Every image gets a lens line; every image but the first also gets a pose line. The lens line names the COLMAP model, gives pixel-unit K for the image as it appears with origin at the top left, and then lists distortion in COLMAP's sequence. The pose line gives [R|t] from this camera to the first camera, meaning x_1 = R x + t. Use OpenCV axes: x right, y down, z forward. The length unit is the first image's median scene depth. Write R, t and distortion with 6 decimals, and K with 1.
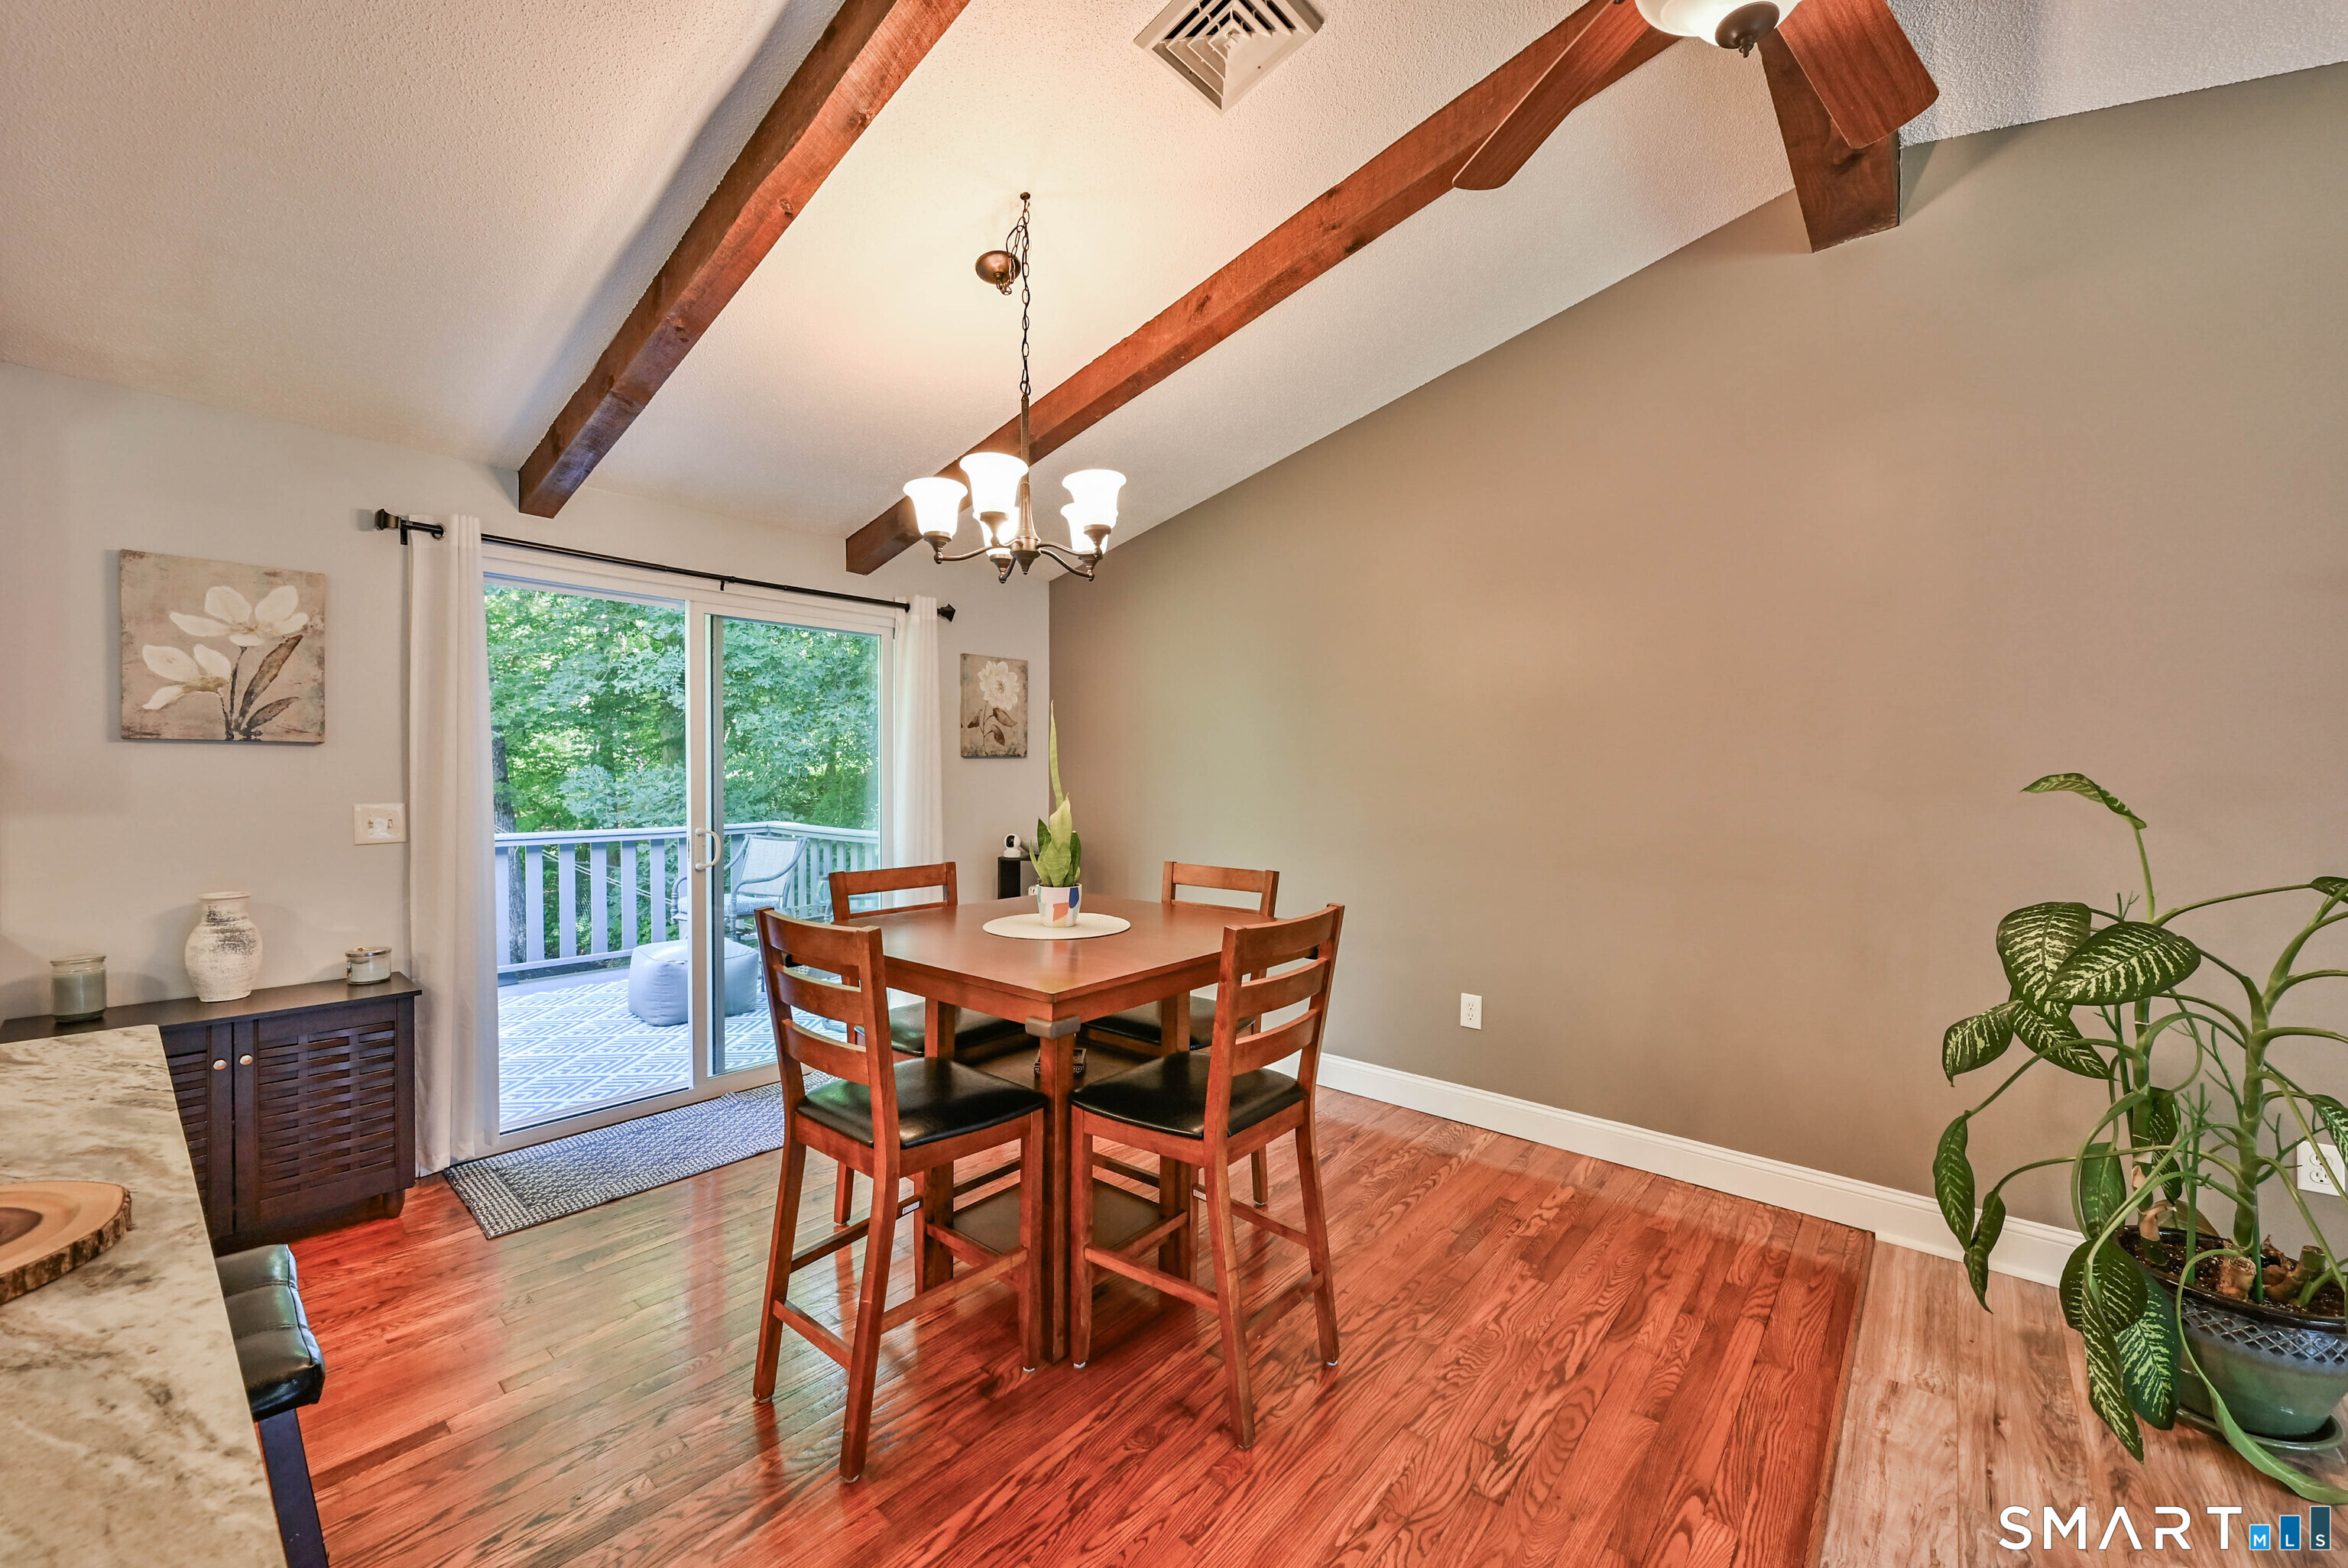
lens RADIAL K [[928.6, 0, 1175.0], [0, 928.6, 785.1], [0, 0, 1]] dist [-0.001066, -0.000396]
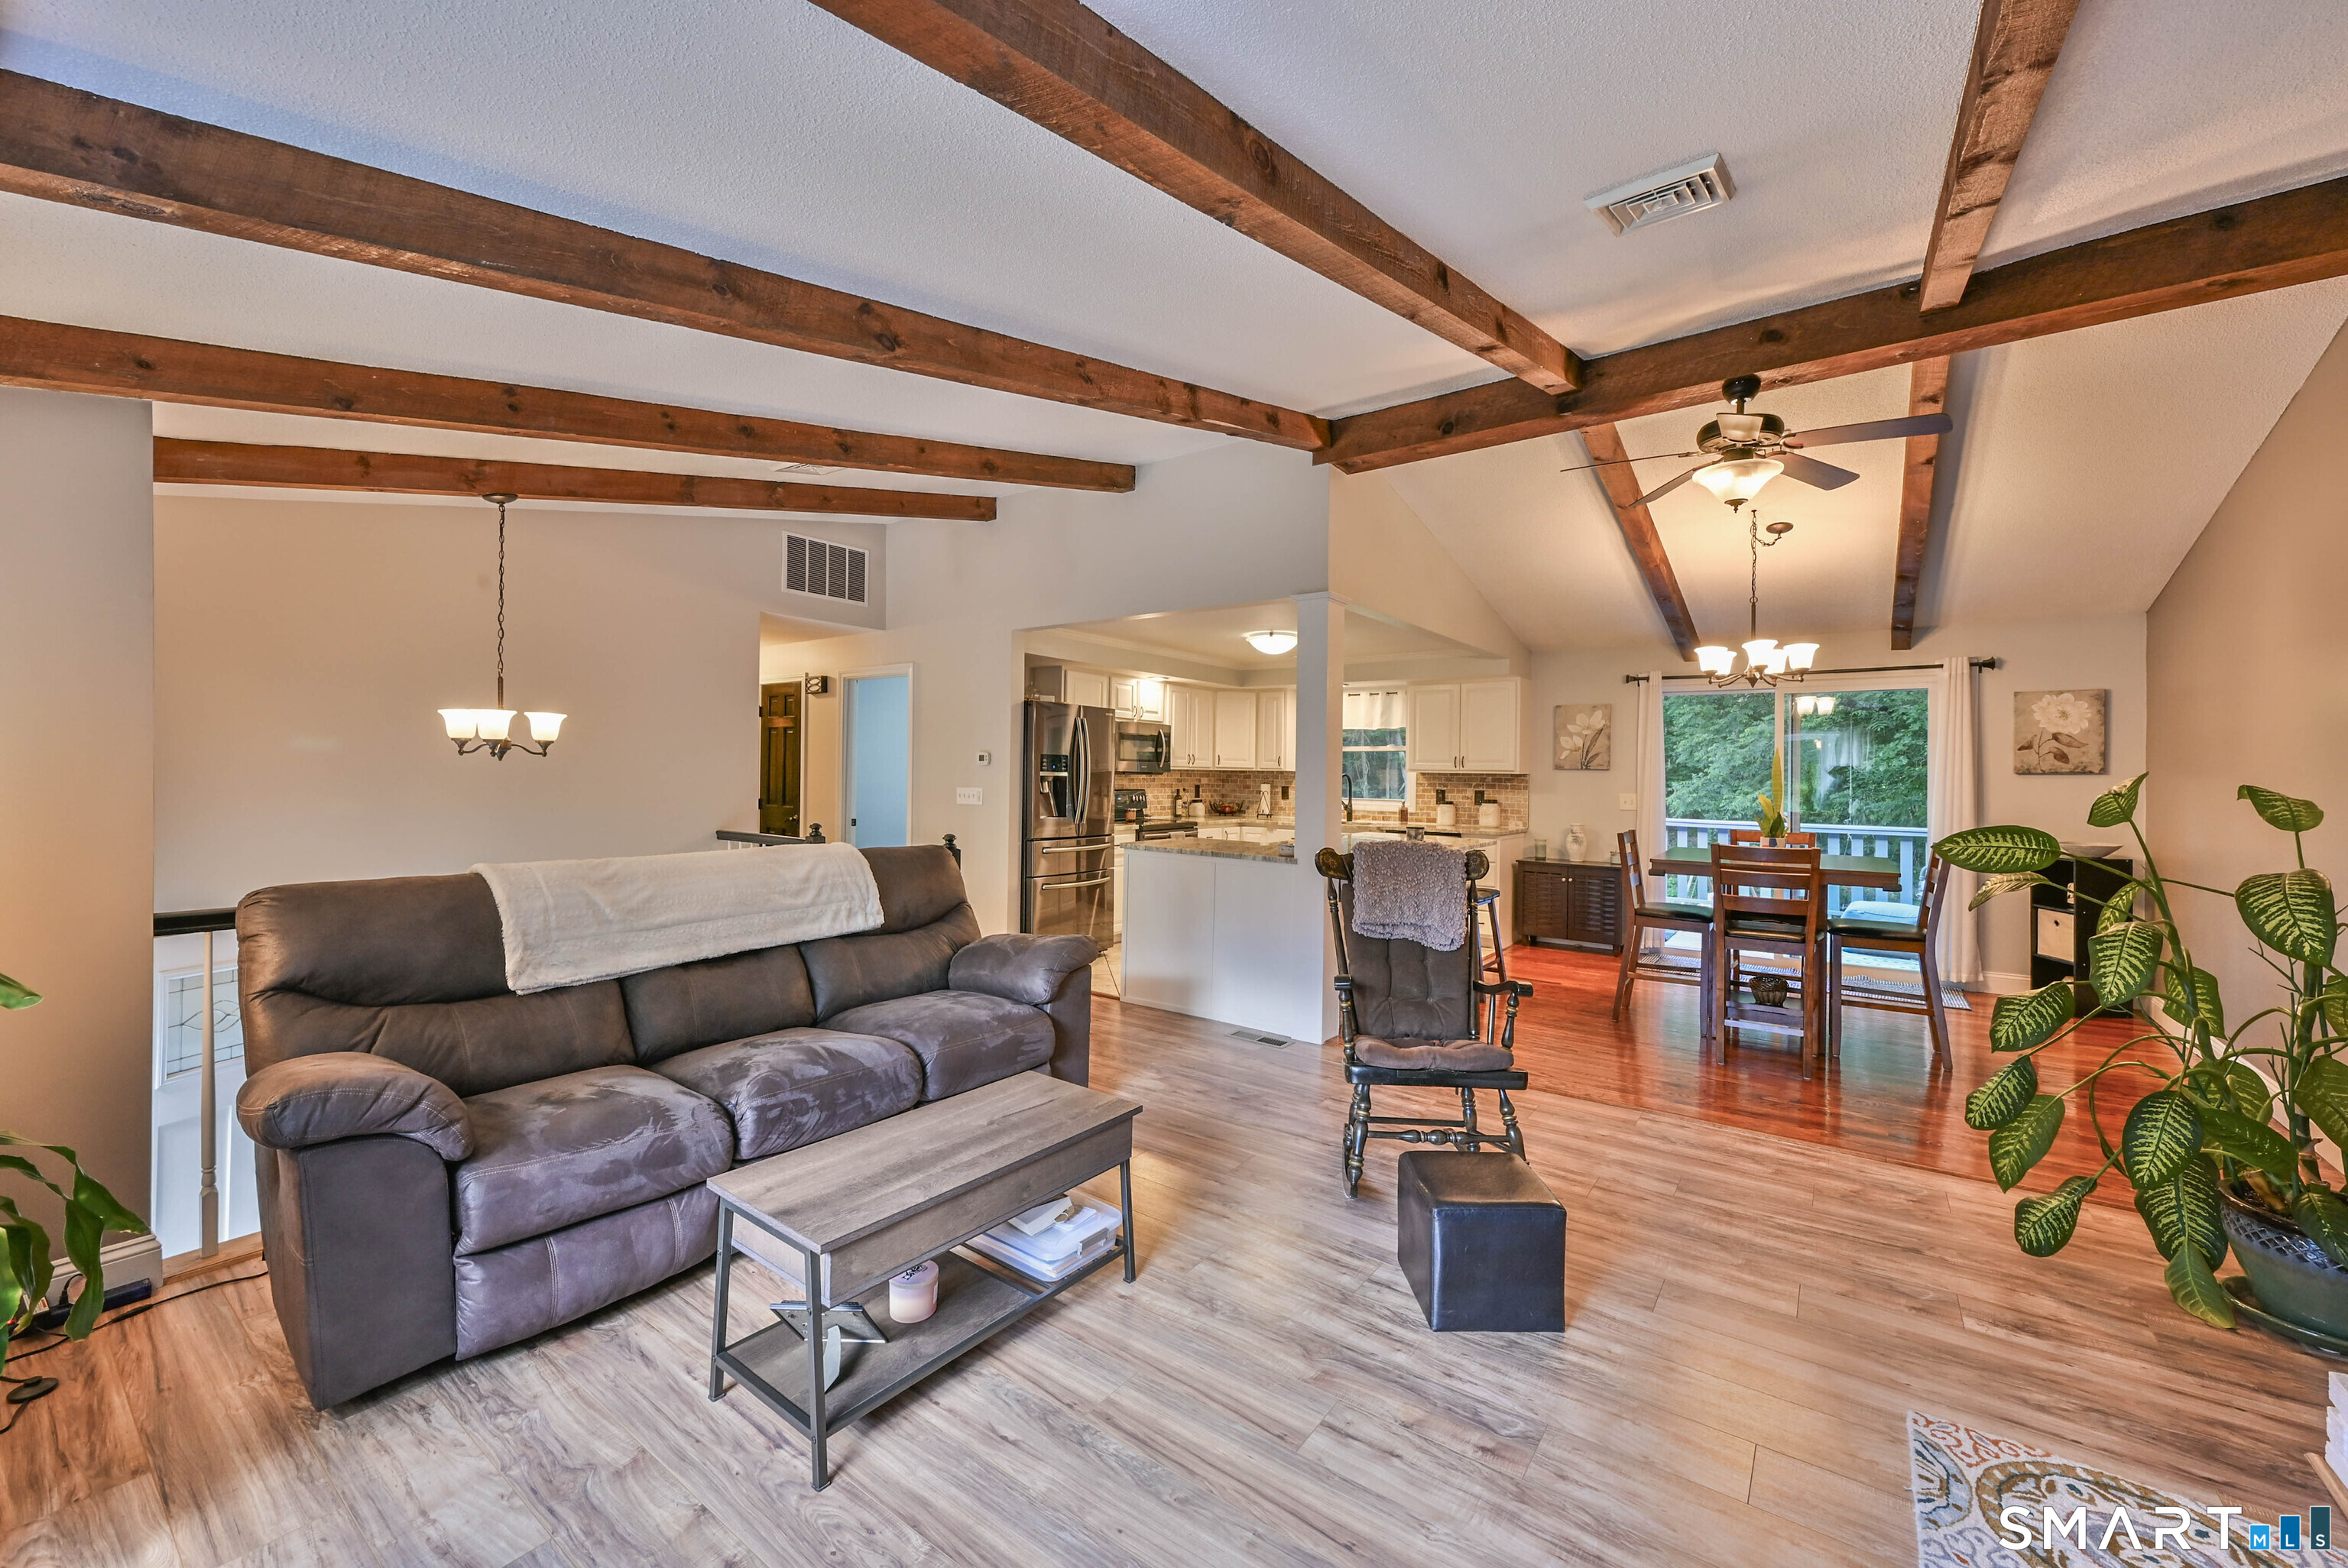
lens RADIAL K [[928.6, 0, 1176.3], [0, 928.6, 759.8], [0, 0, 1]] dist [-0.001066, -0.000396]
pose [[0.081704, -0.016155, -0.996526, 1.646350], [-0.026139, 0.999490, -0.018346, 0.007095], [0.996314, 0.027547, 0.081240, -0.426922]]
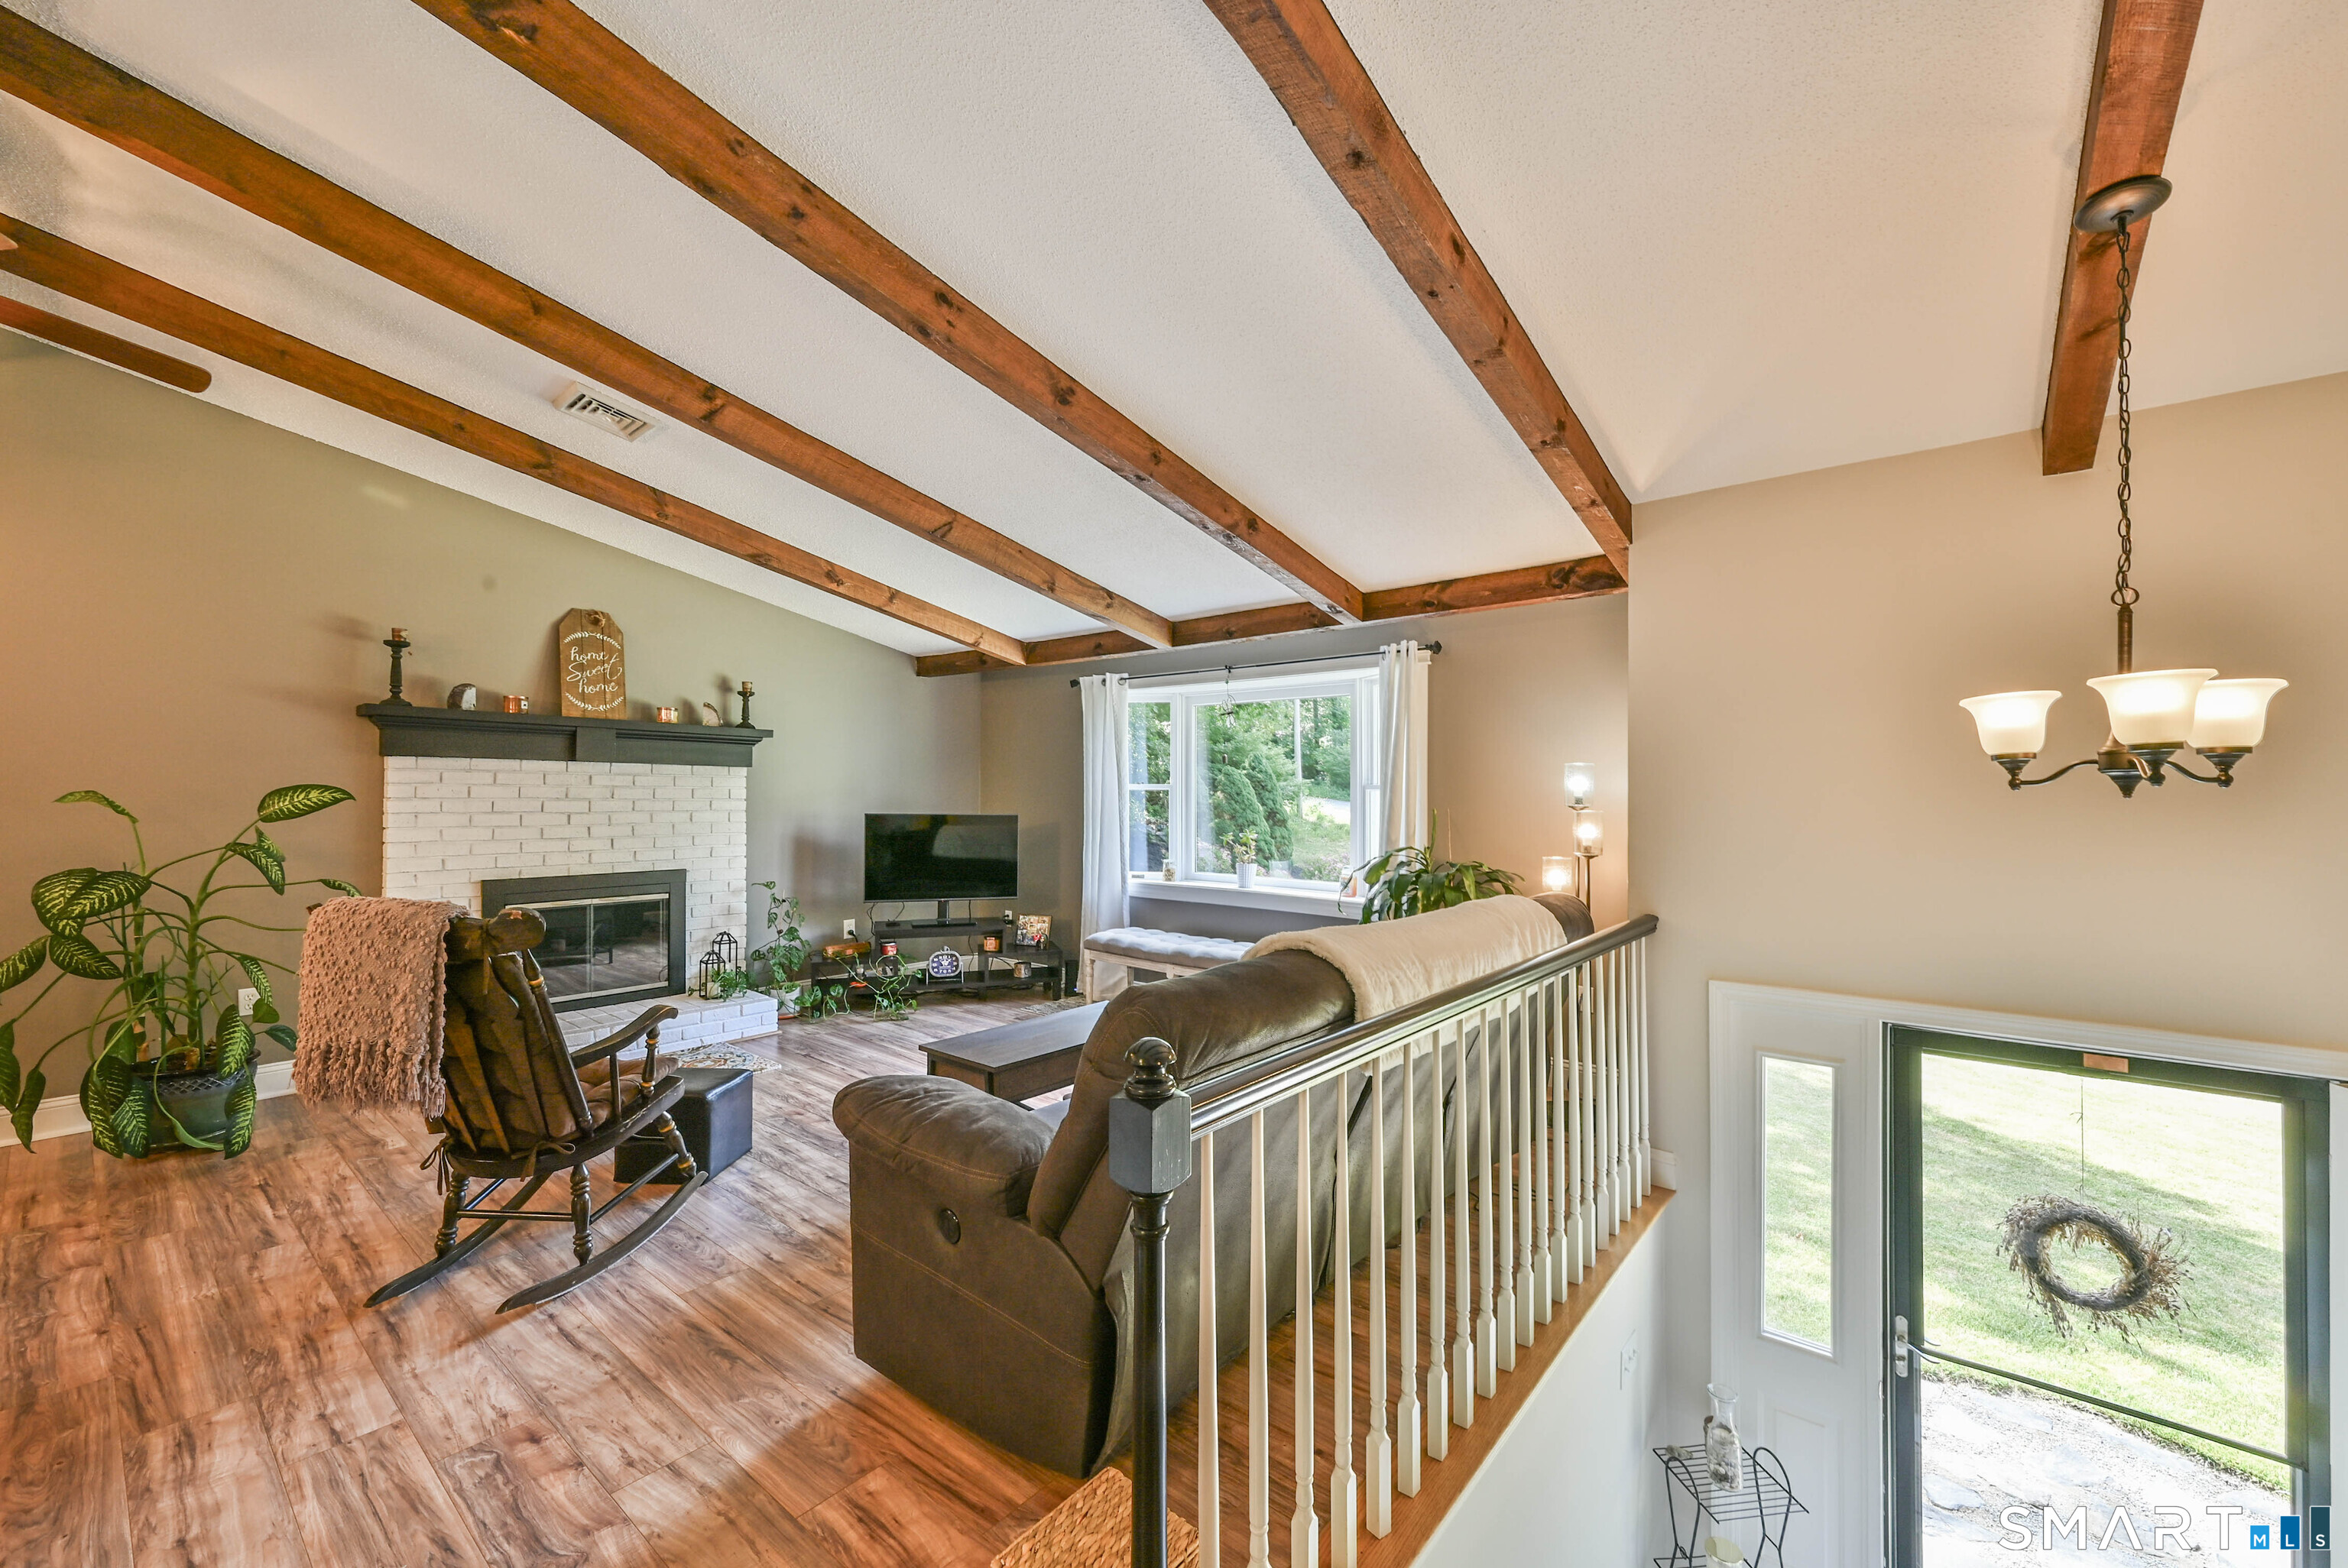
lens RADIAL K [[928.6, 0, 1195.7], [0, 928.6, 788.7], [0, 0, 1]] dist [-0.001066, -0.000396]
pose [[-0.018620, -0.000362, 0.999827, -0.556423], [0.007380, 0.999973, 0.000500, -0.001642], [-0.999799, 0.007388, -0.018617, -0.729083]]
